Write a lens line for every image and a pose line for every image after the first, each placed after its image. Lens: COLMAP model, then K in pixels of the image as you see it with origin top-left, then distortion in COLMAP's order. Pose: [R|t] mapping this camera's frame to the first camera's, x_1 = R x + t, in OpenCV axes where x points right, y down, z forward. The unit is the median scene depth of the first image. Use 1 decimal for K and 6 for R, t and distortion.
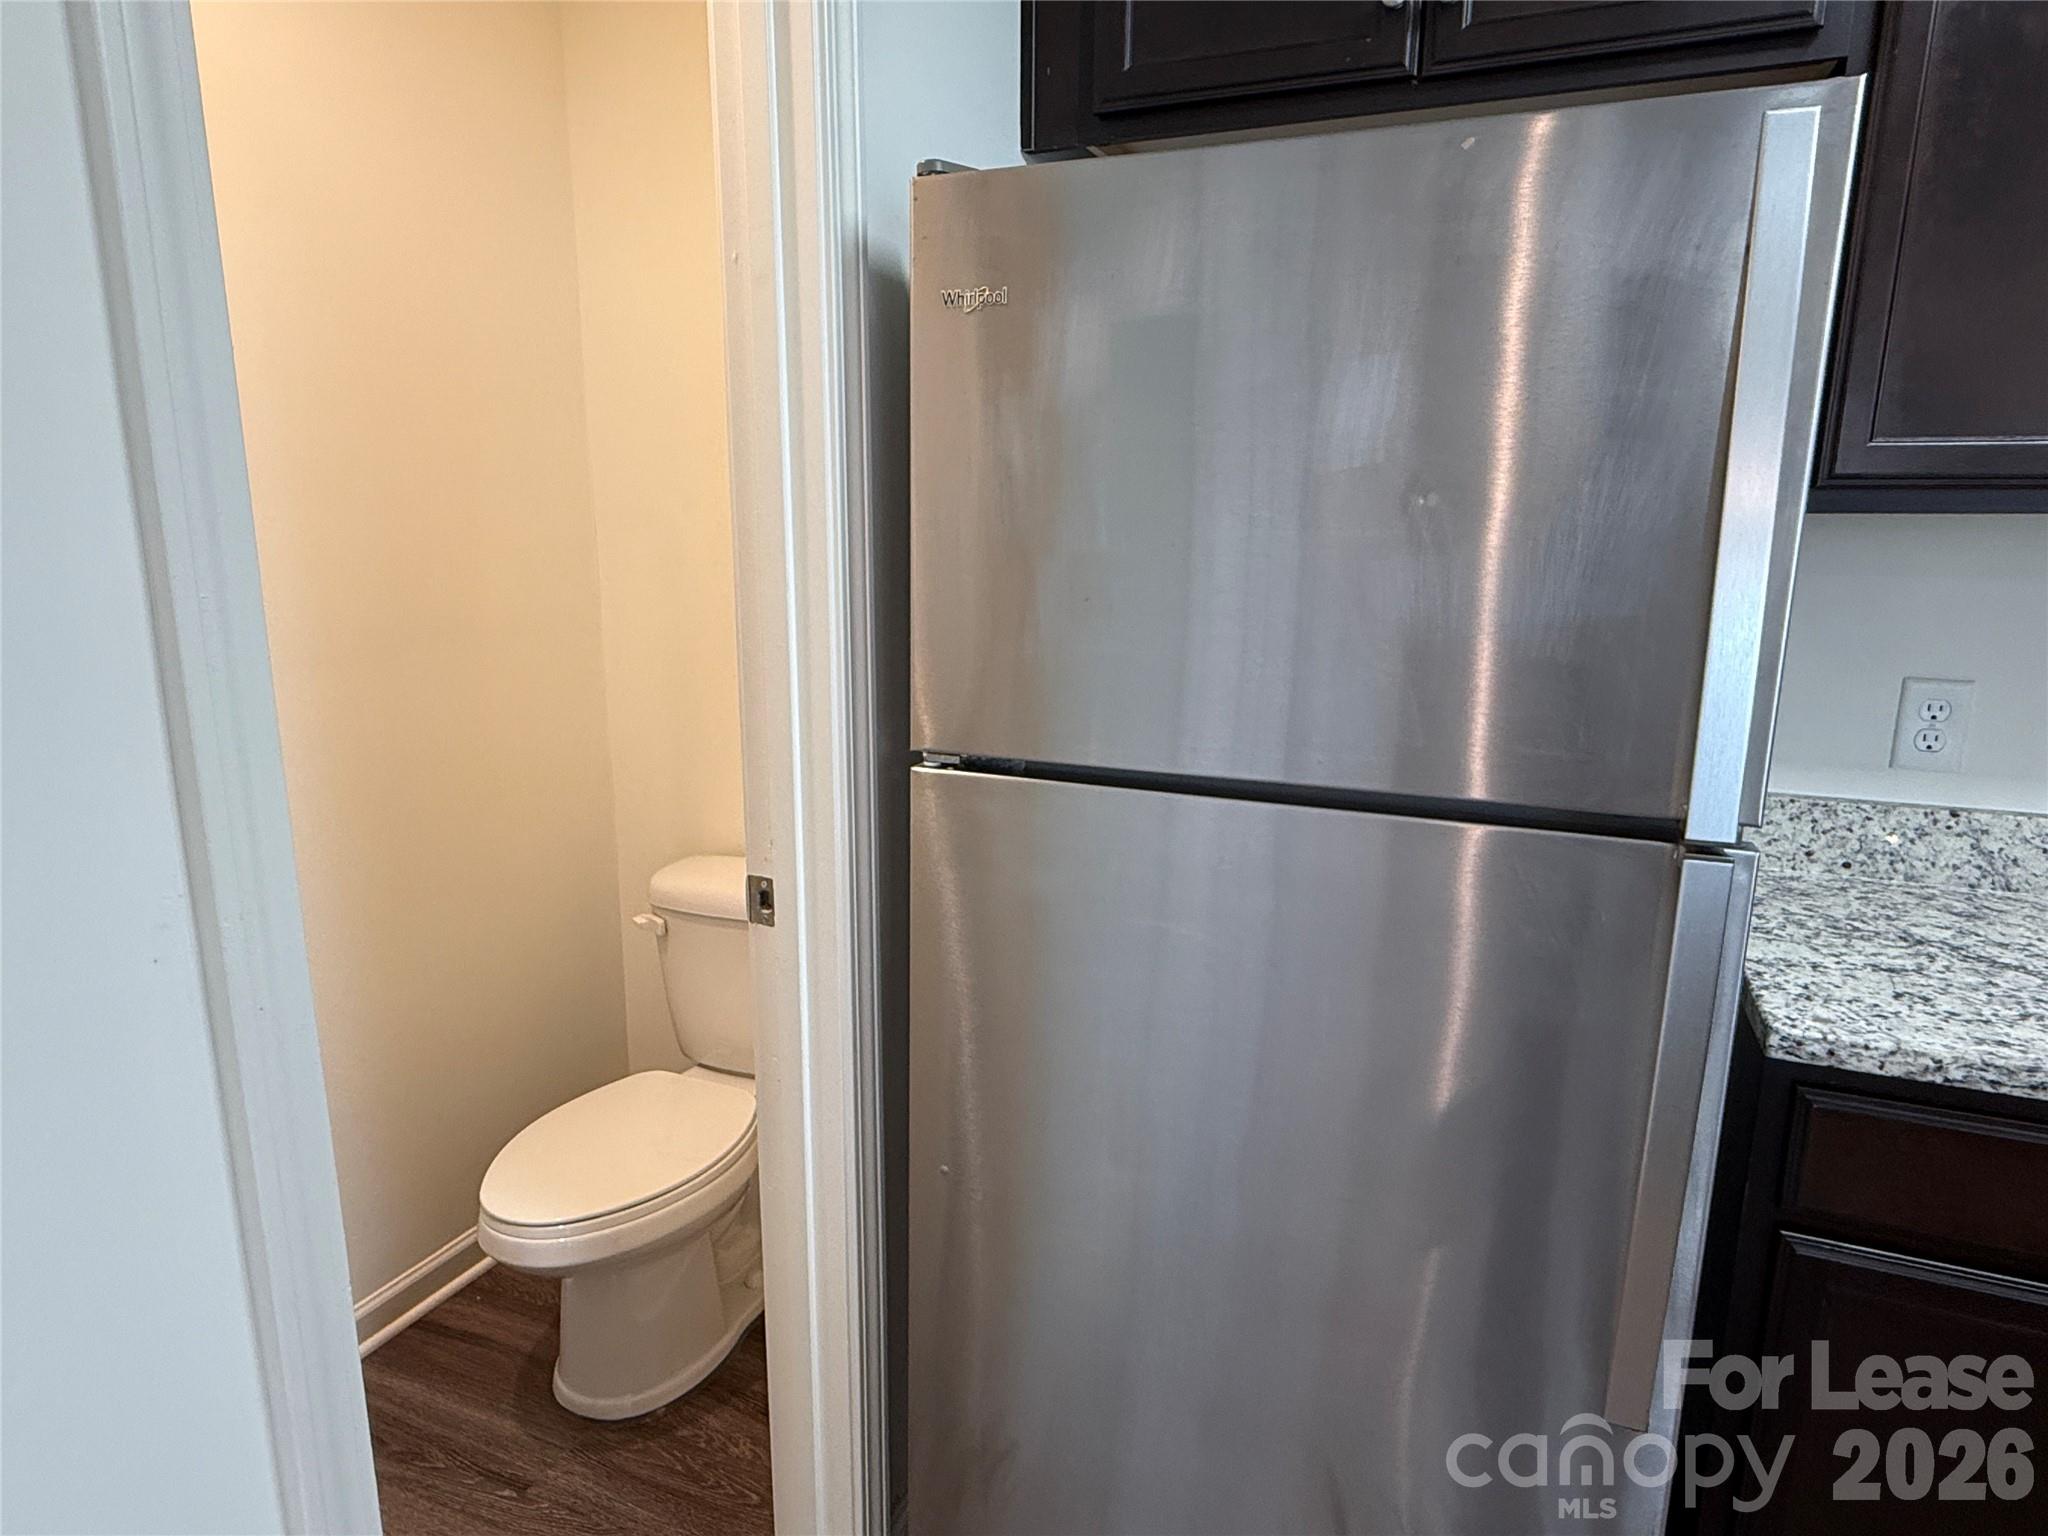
lens RADIAL K [[1218.7, 0, 1024.0], [0, 1218.7, 768.0], [0, 0, 1]] dist [0.032897, 0.000293]
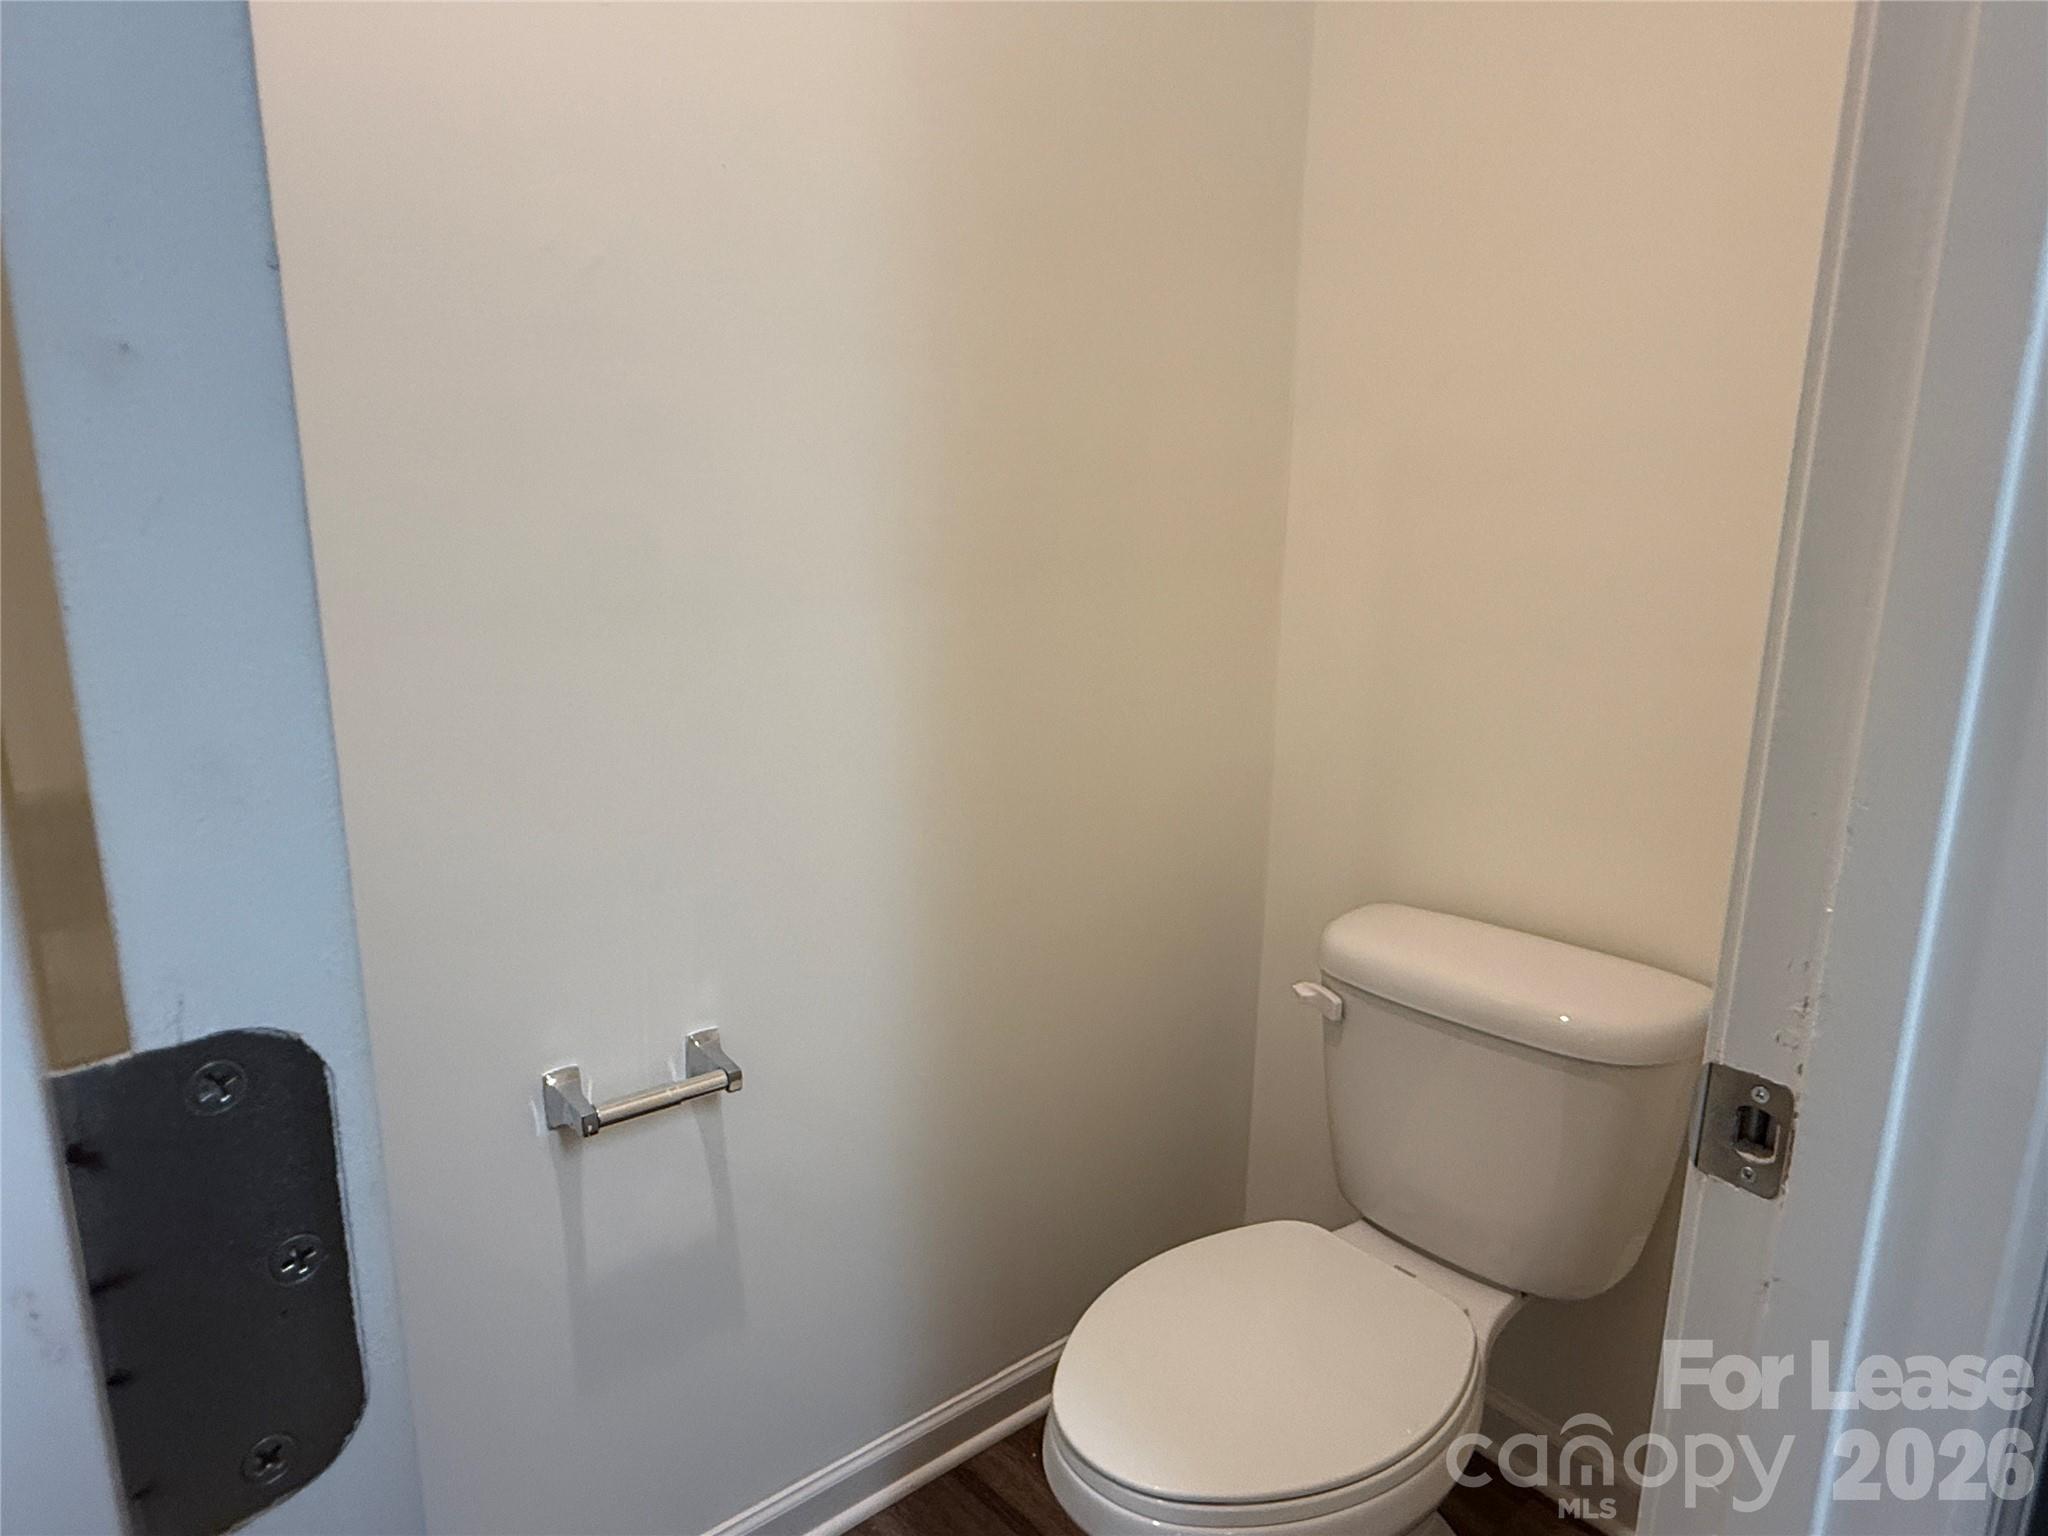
lens RADIAL K [[1218.7, 0, 1024.0], [0, 1218.7, 768.0], [0, 0, 1]] dist [0.032897, 0.000293]
pose [[0.898454, 0.105044, -0.426317, -0.181193], [-0.099077, 0.994420, 0.036221, -0.004760], [0.427743, 0.009695, 0.903848, 0.337566]]
